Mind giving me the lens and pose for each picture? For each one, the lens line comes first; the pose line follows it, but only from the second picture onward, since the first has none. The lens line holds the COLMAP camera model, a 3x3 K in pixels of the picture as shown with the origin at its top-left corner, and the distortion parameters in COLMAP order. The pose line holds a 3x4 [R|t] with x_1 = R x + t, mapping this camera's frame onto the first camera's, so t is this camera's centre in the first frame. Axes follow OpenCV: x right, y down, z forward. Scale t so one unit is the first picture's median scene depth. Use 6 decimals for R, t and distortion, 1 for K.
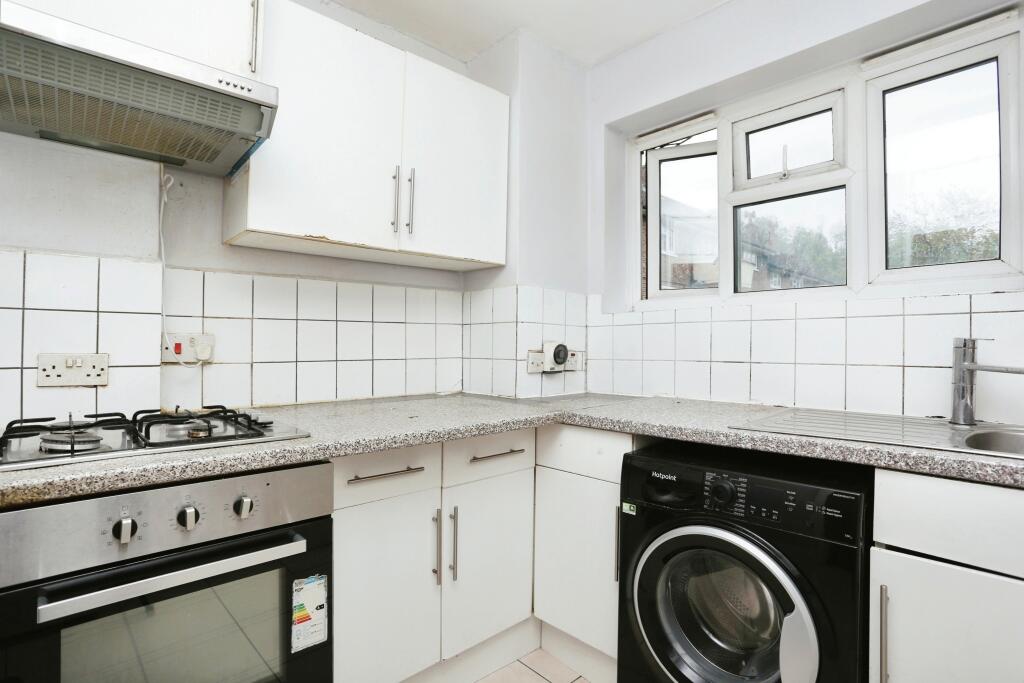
lens RADIAL K [[505.8, 0, 518.3], [0, 505.8, 344.2], [0, 0, 1]] dist [-0.072232, 0.031069]
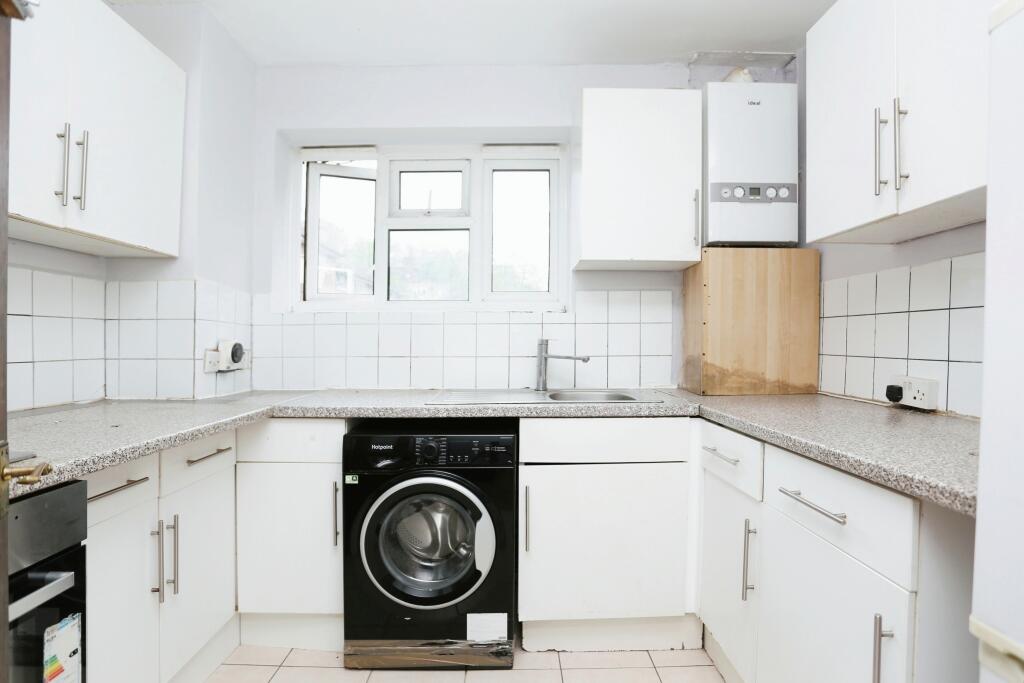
lens RADIAL K [[505.8, 0, 518.3], [0, 505.8, 344.2], [0, 0, 1]] dist [-0.072232, 0.031069]
pose [[0.669850, -0.002481, 0.742492, -0.403514], [-0.001590, 0.999987, 0.004775, -0.003609], [-0.742495, -0.004379, 0.669838, -0.101749]]
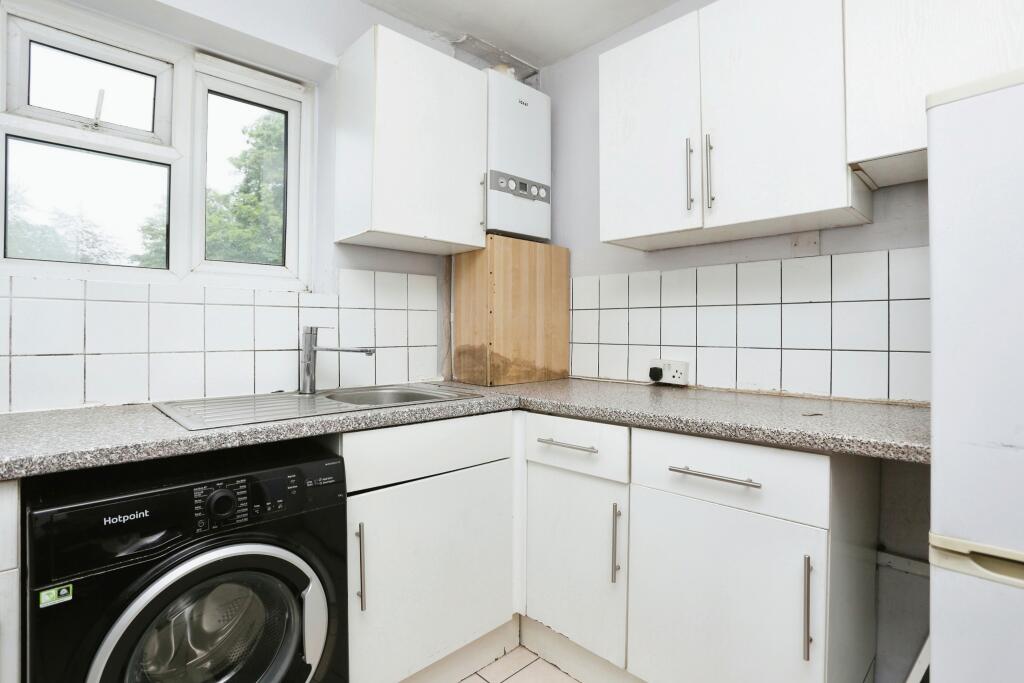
lens RADIAL K [[502.6, 0, 508.6], [0, 502.6, 333.9], [0, 0, 1]] dist [-0.069362, 0.026748]
pose [[-0.013916, -0.000138, 0.999903, -0.379538], [-0.004416, 0.999990, 0.000077, 0.003372], [-0.999893, -0.004414, -0.013917, 0.454334]]
